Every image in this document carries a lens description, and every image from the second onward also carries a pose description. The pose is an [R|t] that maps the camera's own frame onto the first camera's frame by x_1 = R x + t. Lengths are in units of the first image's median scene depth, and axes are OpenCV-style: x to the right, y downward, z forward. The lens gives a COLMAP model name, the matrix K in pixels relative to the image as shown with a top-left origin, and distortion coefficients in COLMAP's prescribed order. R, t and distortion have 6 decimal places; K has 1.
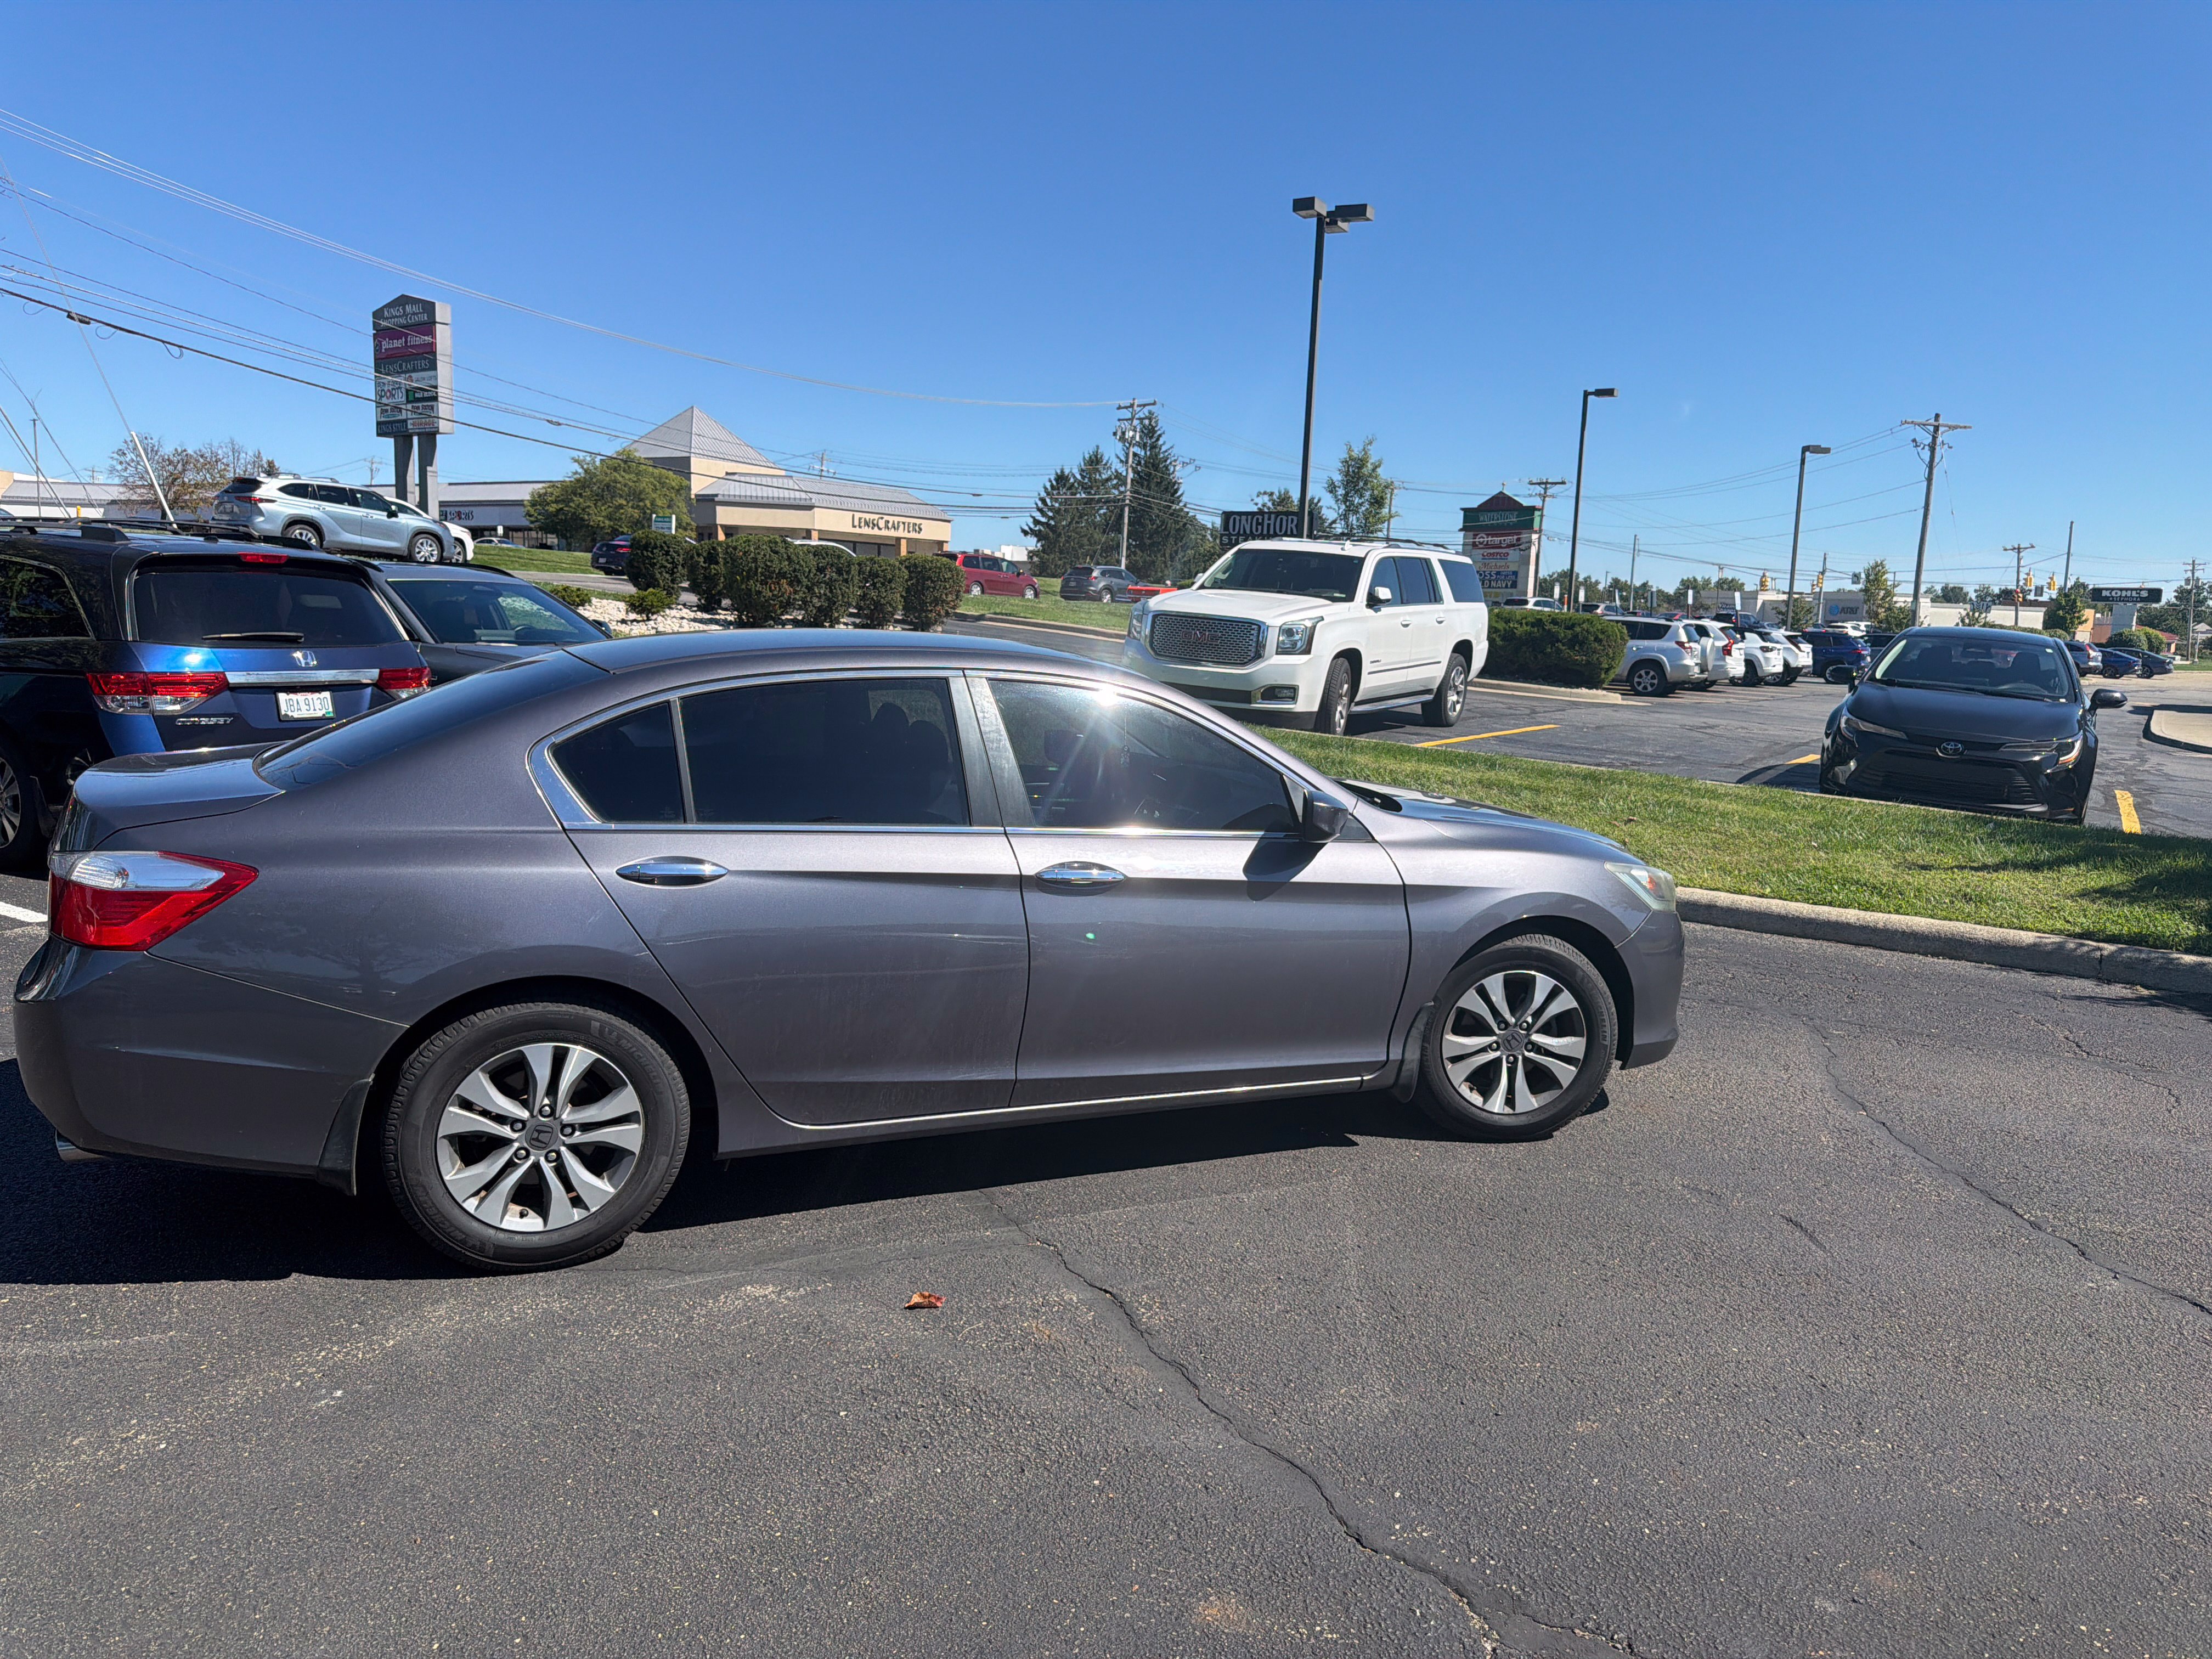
lens RADIAL K [[1552.1, 0, 1102.5], [0, 1552.1, 824.9], [0, 0, 1]] dist [0.105653, -0.150730]
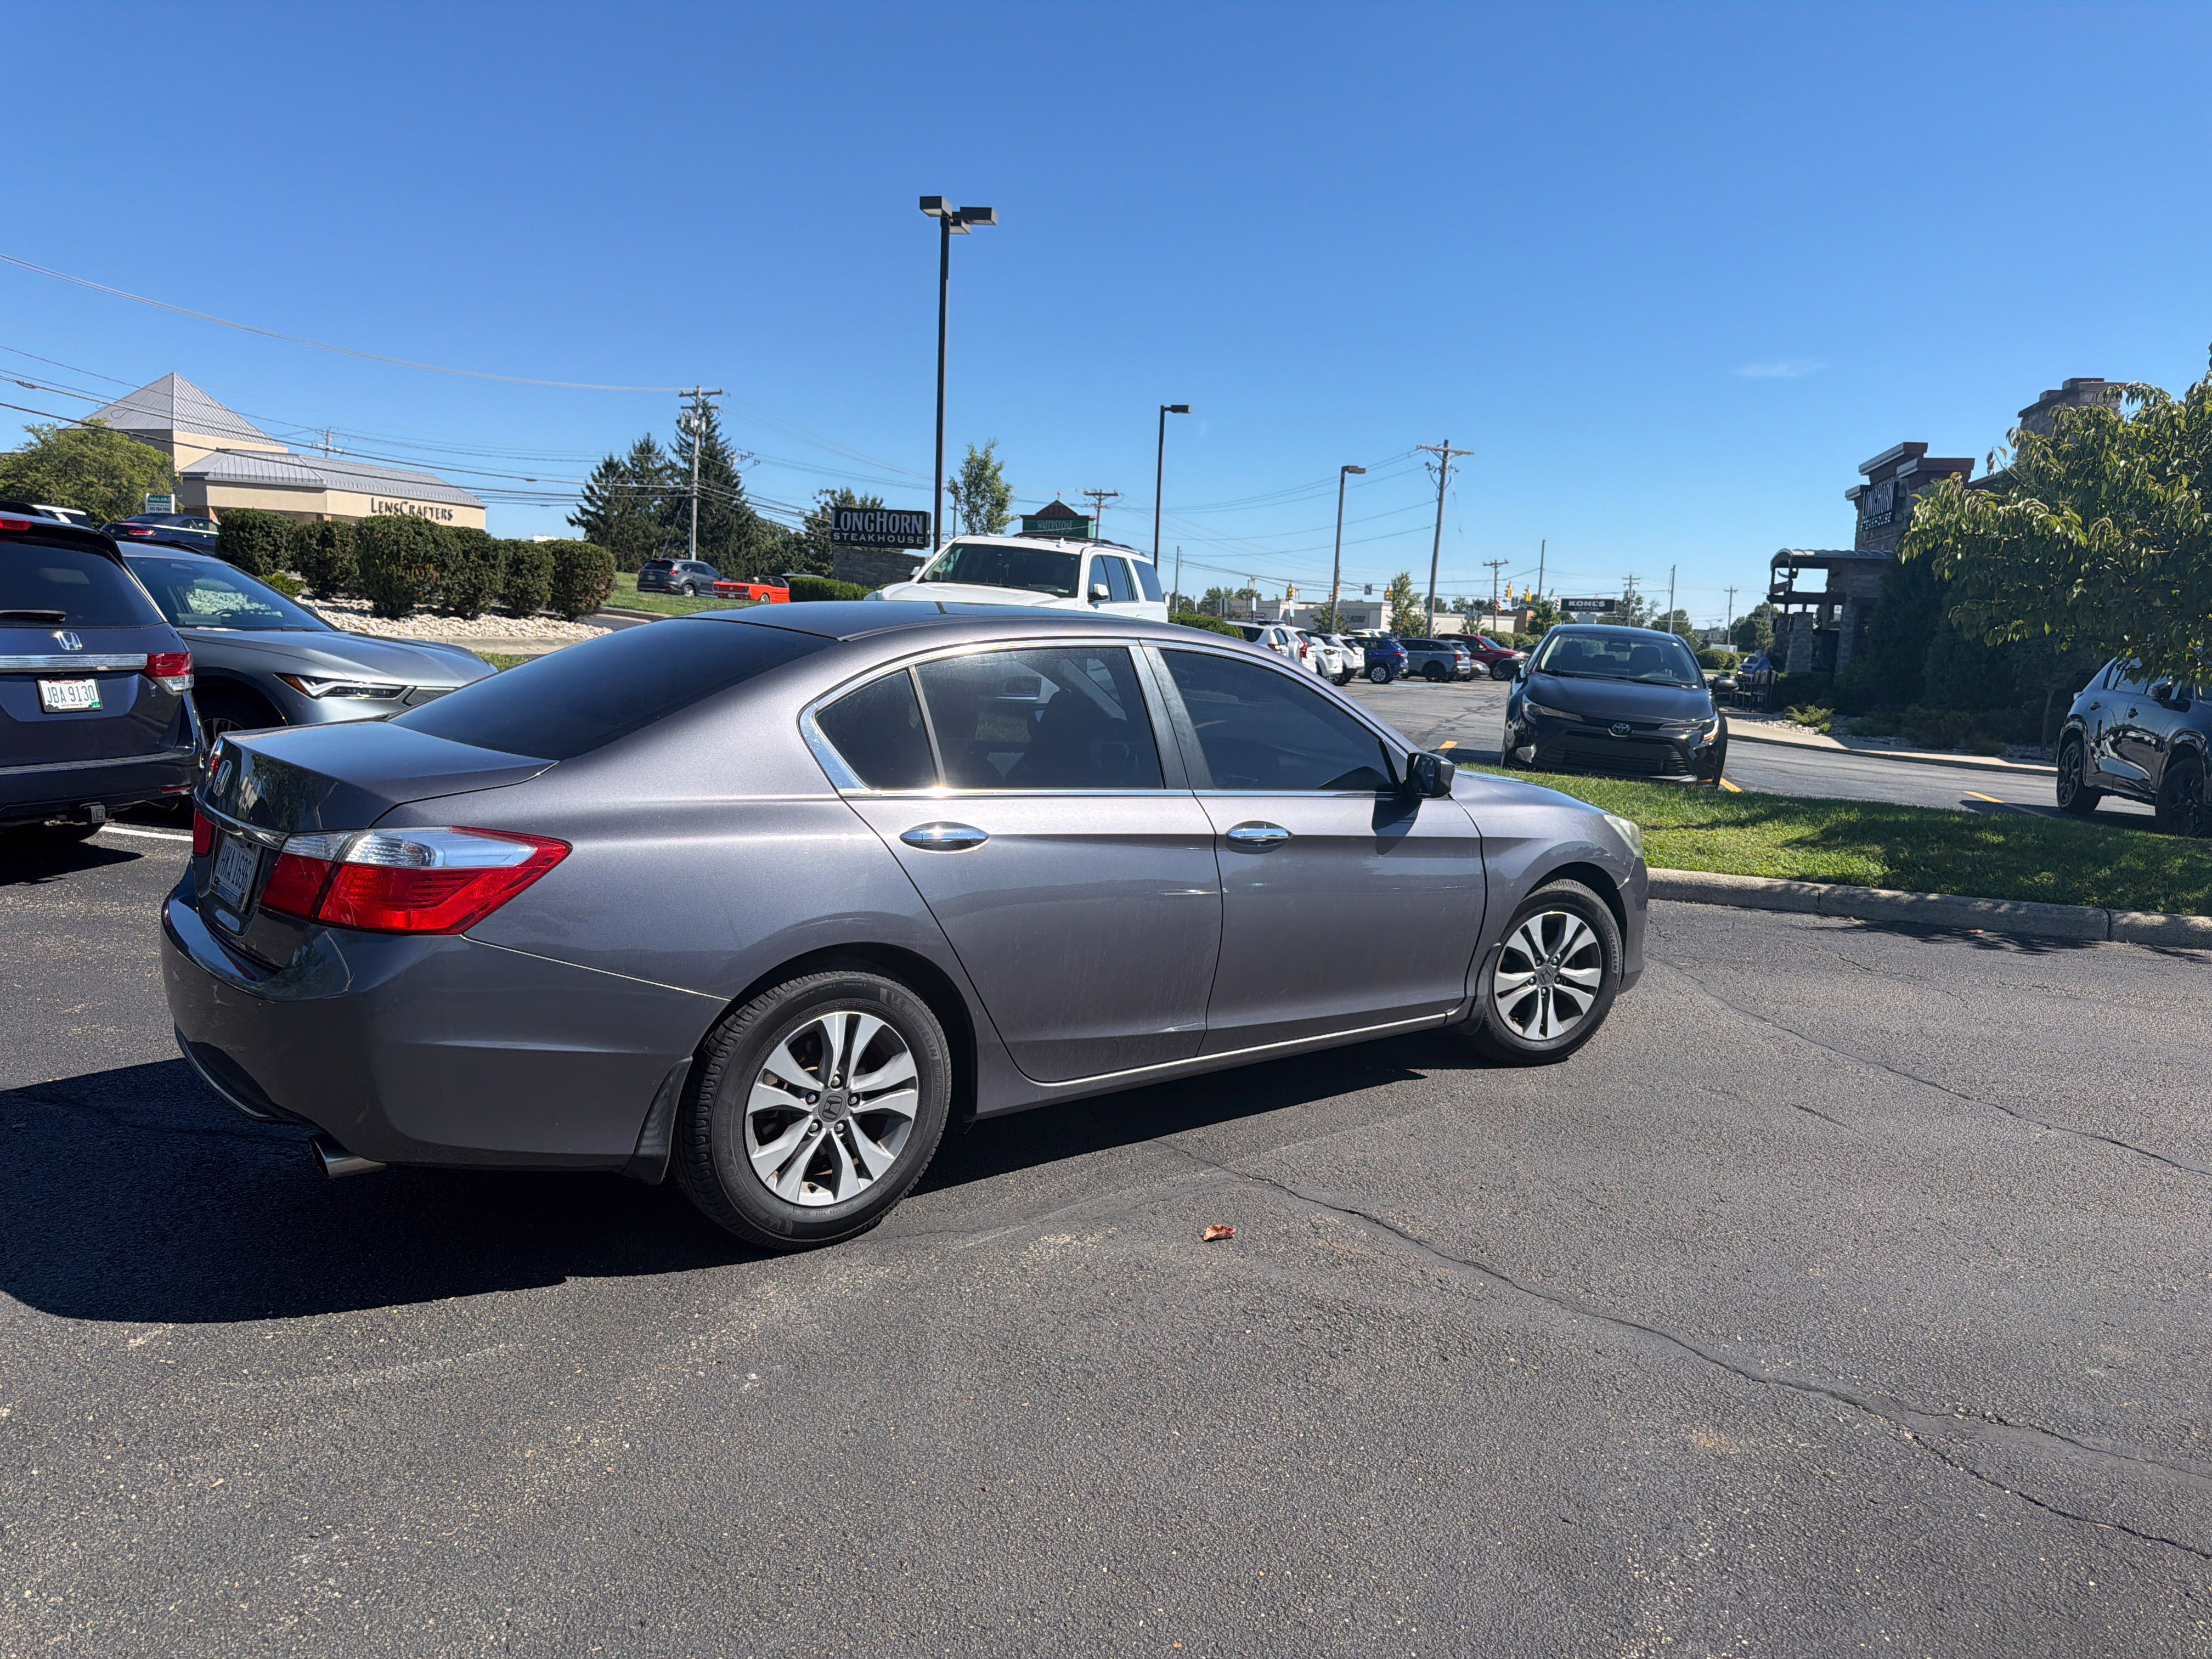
lens RADIAL K [[1551.3, 0, 1109.7], [0, 1551.3, 829.6], [0, 0, 1]] dist [0.125609, -0.181968]
pose [[0.958450, -0.029638, 0.283717, -0.355646], [0.029095, 0.999558, 0.006128, 0.017319], [-0.283774, 0.002381, 0.958888, 0.006958]]
